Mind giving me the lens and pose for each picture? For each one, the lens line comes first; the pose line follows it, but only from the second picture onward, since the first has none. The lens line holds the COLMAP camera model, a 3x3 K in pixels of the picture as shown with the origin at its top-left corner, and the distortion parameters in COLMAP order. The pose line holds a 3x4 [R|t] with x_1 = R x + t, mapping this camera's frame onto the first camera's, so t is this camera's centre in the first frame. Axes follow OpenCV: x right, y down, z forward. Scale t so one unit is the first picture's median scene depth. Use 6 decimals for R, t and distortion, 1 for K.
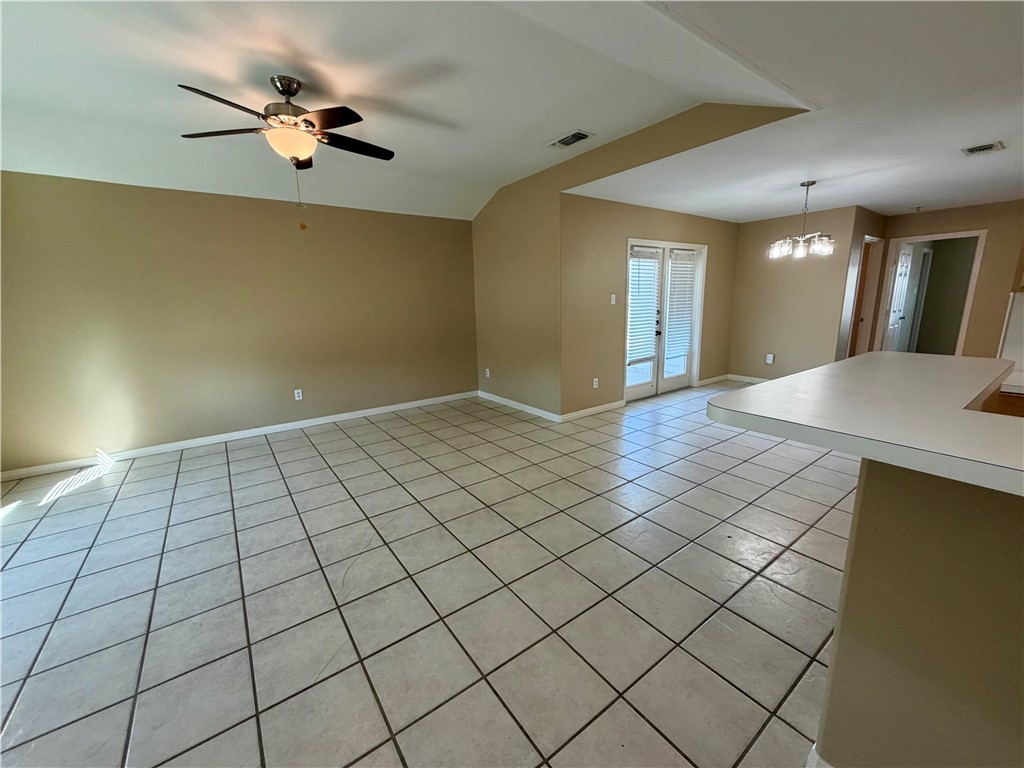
lens RADIAL K [[409.4, 0, 508.9], [0, 409.4, 386.0], [0, 0, 1]] dist [-0.000098, -0.000009]
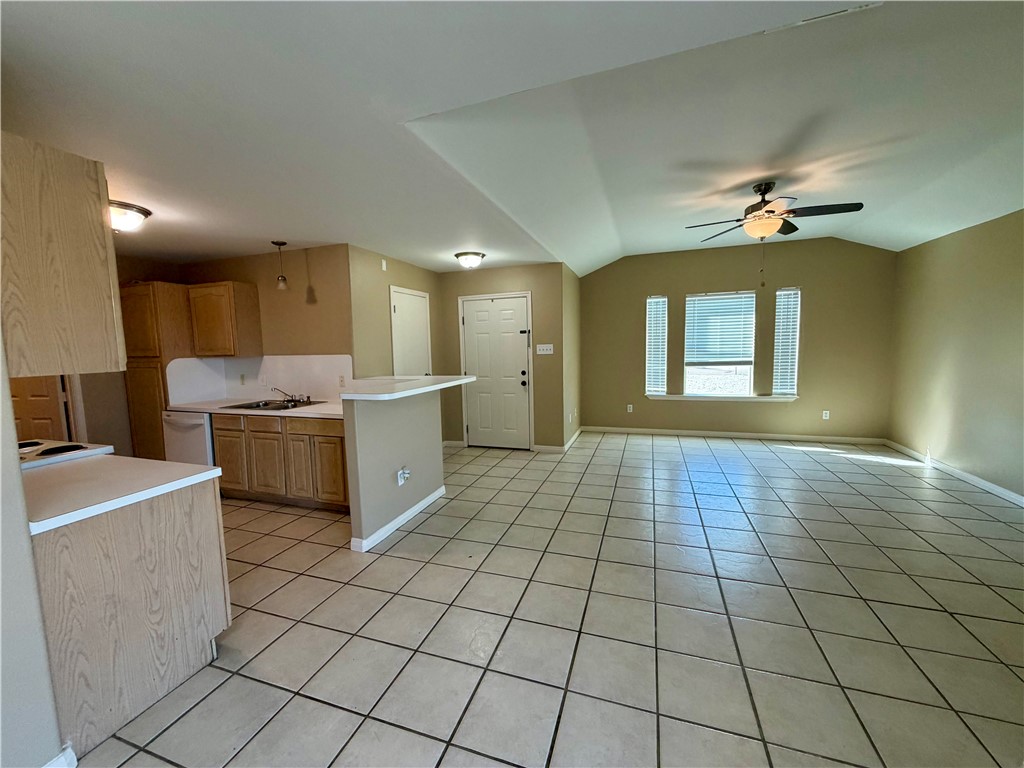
lens RADIAL K [[407.4, 0, 509.0], [0, 407.4, 383.7], [0, 0, 1]] dist [-0.000037, -0.000091]
pose [[-0.817792, 0.097888, -0.567128, 0.545320], [-0.078379, 0.957304, 0.278254, -0.222974], [0.570152, 0.272005, -0.775203, 0.945895]]
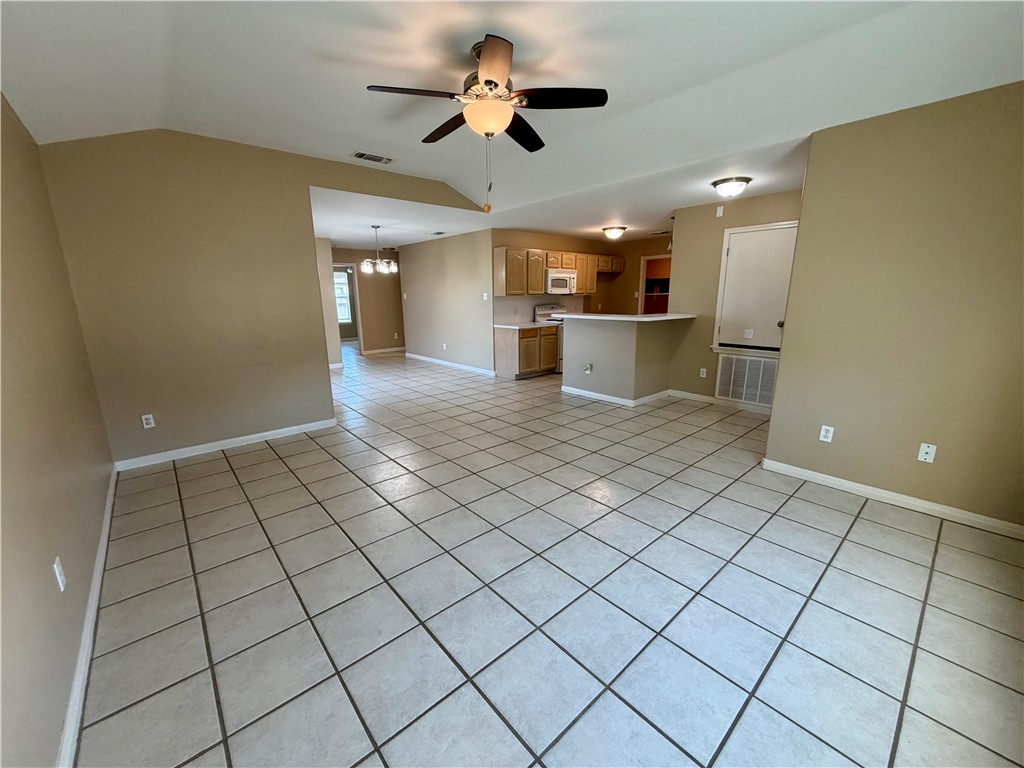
lens RADIAL K [[407.4, 0, 509.0], [0, 407.4, 383.7], [0, 0, 1]] dist [-0.000037, -0.000091]
pose [[-0.091298, -0.190138, 0.977503, -0.837966], [0.220301, 0.953425, 0.206030, -0.112829], [-0.971150, 0.234155, -0.045158, 0.625989]]
